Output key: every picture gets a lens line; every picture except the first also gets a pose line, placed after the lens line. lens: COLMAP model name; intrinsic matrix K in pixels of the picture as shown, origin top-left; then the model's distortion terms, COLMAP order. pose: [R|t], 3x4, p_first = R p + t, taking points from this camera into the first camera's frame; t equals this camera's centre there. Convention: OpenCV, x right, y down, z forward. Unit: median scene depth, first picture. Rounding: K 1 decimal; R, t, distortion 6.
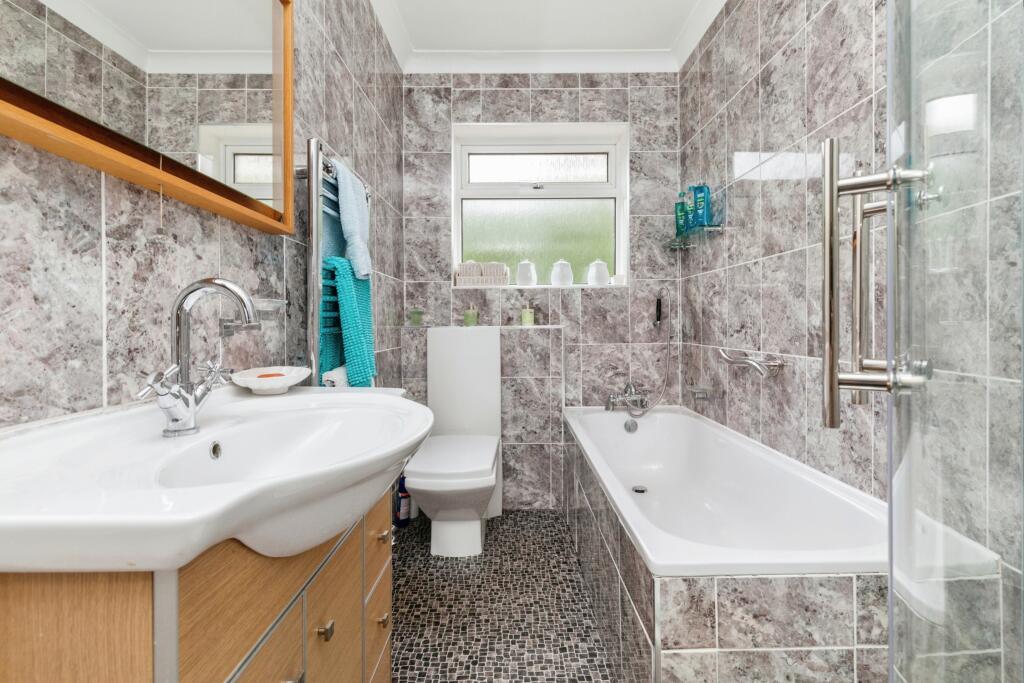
lens RADIAL K [[463.6, 0, 512.0], [0, 463.6, 341.5], [0, 0, 1]] dist [0.010469, -0.000068]
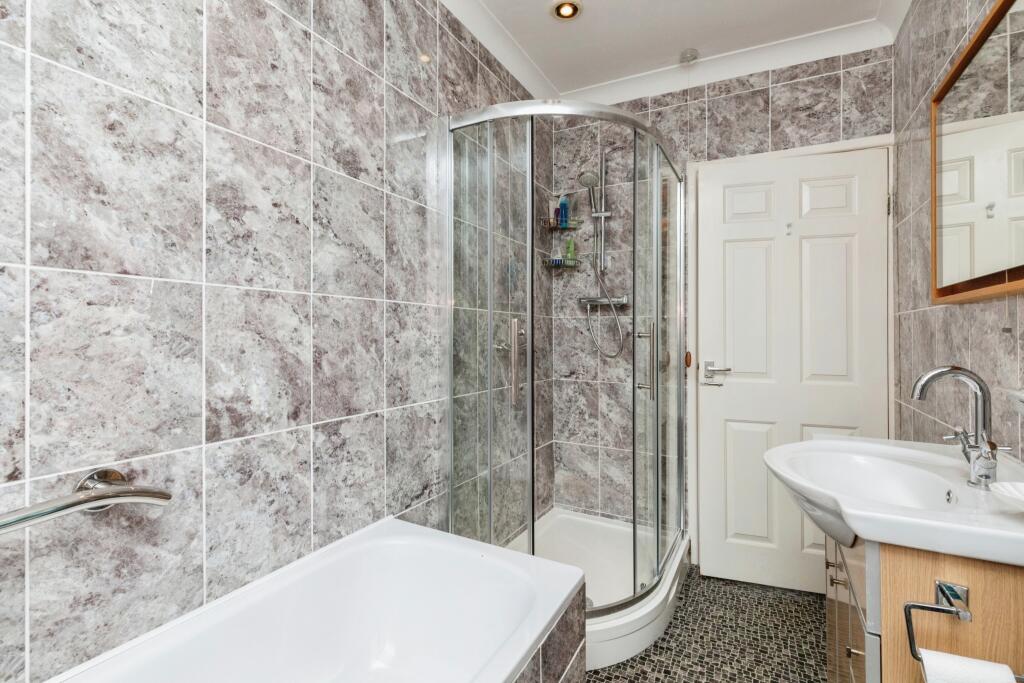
lens RADIAL K [[507.3, 0, 459.1], [0, 507.3, 340.8], [0, 0, 1]] dist [0.003551, 0.000358]
pose [[-0.851879, 0.003133, 0.523730, -0.085992], [0.030213, 0.998611, 0.043169, -0.170574], [-0.522867, 0.052599, -0.850790, 1.751470]]
